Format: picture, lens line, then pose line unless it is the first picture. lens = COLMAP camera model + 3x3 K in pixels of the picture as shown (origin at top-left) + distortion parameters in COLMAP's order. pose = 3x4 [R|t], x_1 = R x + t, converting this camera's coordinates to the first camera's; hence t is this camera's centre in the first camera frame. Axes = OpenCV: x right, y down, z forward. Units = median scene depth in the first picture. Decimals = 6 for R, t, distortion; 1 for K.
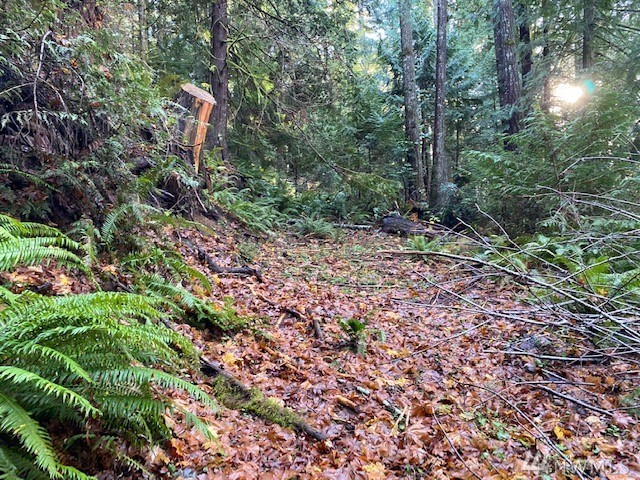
lens RADIAL K [[493.1, 0, 320.0], [0, 493.1, 240.0], [0, 0, 1]] dist [0.054033, -0.042585]
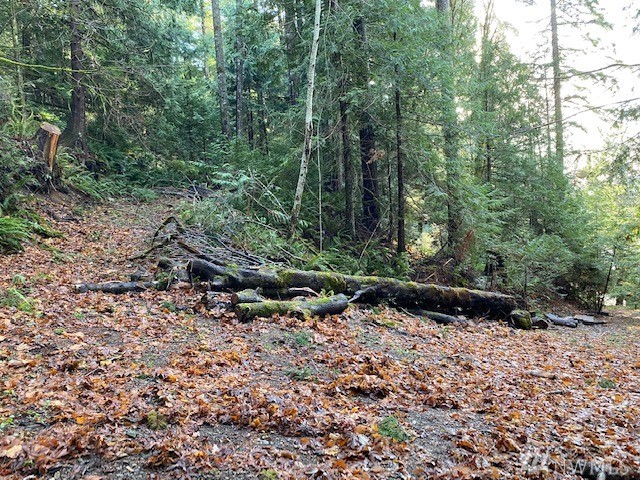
lens RADIAL K [[493.4, 0, 320.0], [0, 493.4, 240.0], [0, 0, 1]] dist [0.094214, -0.080032]
pose [[0.986035, -0.028857, 0.164018, 0.627245], [0.014561, 0.996040, 0.087708, -0.029675], [-0.165900, -0.084095, 0.982550, -1.562014]]
